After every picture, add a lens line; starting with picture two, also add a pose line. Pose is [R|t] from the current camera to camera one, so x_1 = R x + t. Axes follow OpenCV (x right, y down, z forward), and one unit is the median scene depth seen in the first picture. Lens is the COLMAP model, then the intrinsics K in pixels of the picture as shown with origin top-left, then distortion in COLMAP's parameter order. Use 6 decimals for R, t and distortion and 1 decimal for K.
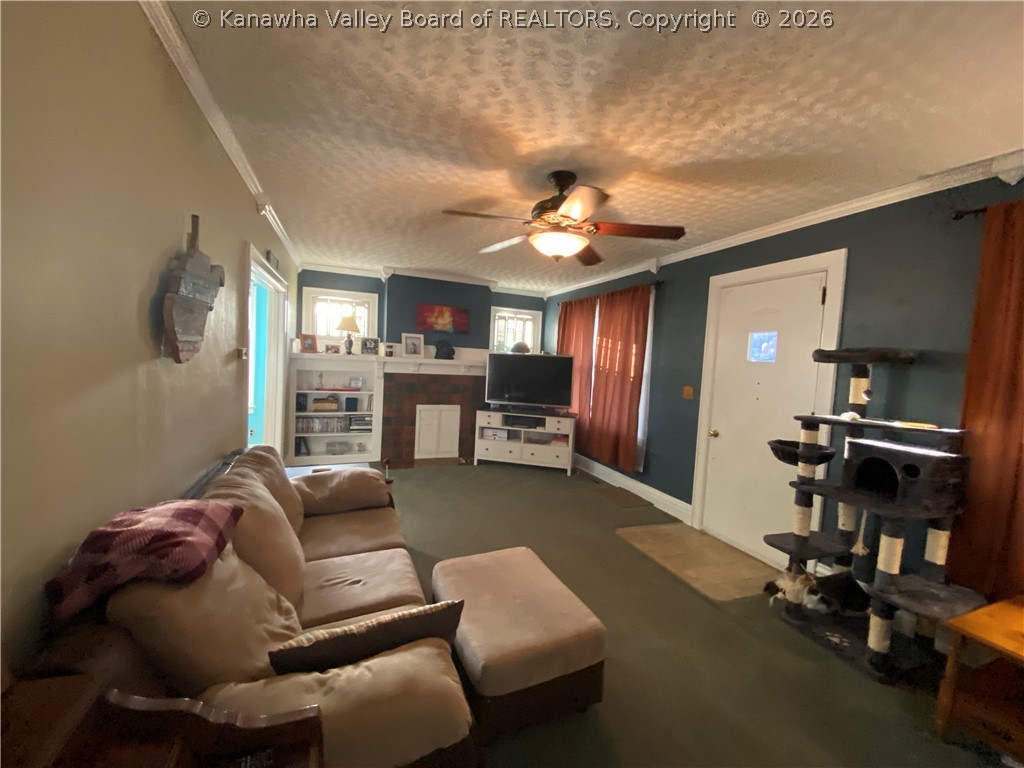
lens RADIAL K [[406.5, 0, 512.0], [0, 406.5, 384.0], [0, 0, 1]] dist [0.052794, -0.038193]
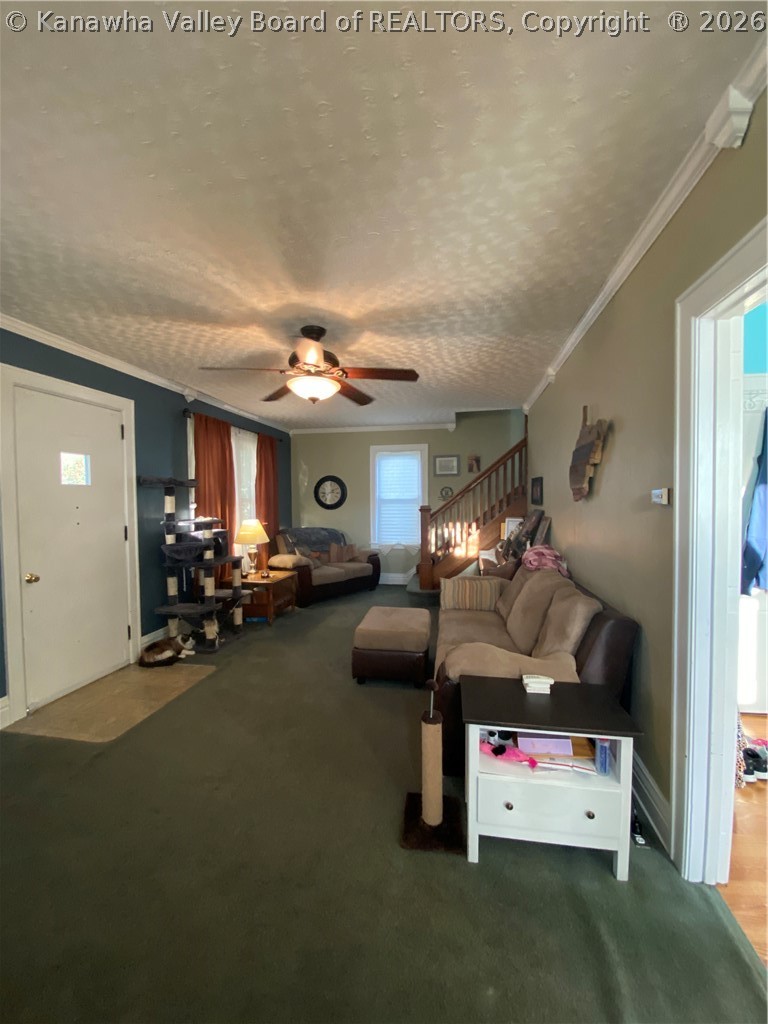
lens RADIAL K [[406.5, 0, 384.0], [0, 406.5, 512.0], [0, 0, 1]] dist [0.052794, -0.038193]
pose [[-0.842194, -0.067469, 0.534937, -0.306077], [-0.009496, 0.993842, 0.110397, -0.062742], [-0.539092, 0.087896, -0.837648, 0.850251]]
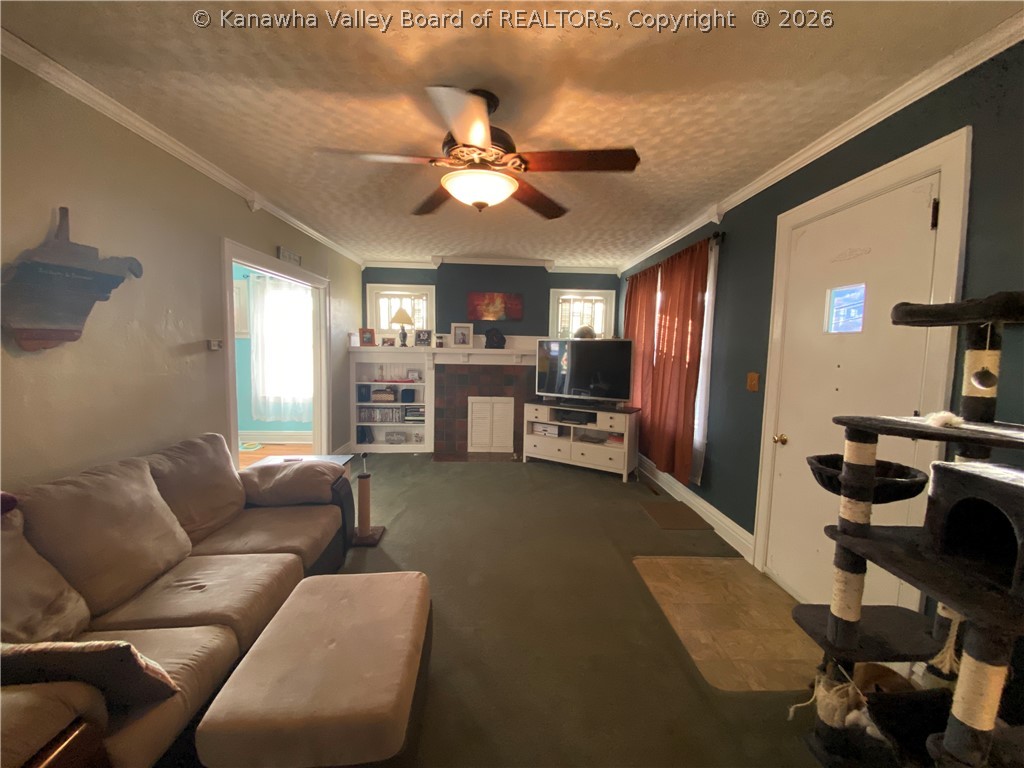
lens RADIAL K [[407.2, 0, 512.0], [0, 407.2, 384.0], [0, 0, 1]] dist [0.021595, -0.018478]
pose [[0.944297, -0.002716, -0.329084, 0.191666], [0.008126, 0.999853, 0.015065, 0.007775], [0.328995, -0.016900, 0.944180, 0.128134]]
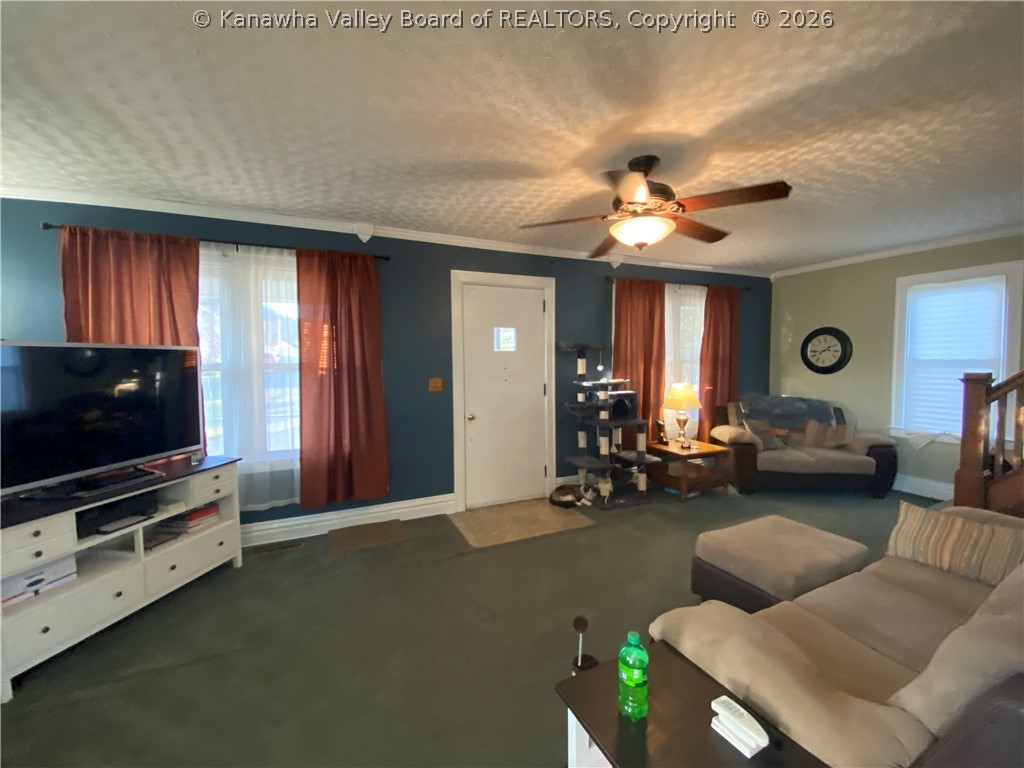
lens RADIAL K [[406.5, 0, 512.0], [0, 406.5, 384.0], [0, 0, 1]] dist [0.052794, -0.038193]
pose [[-0.053191, -0.111118, 0.992383, -0.387356], [0.061807, 0.991518, 0.114334, -0.057408], [-0.996670, 0.067417, -0.045872, 0.620757]]
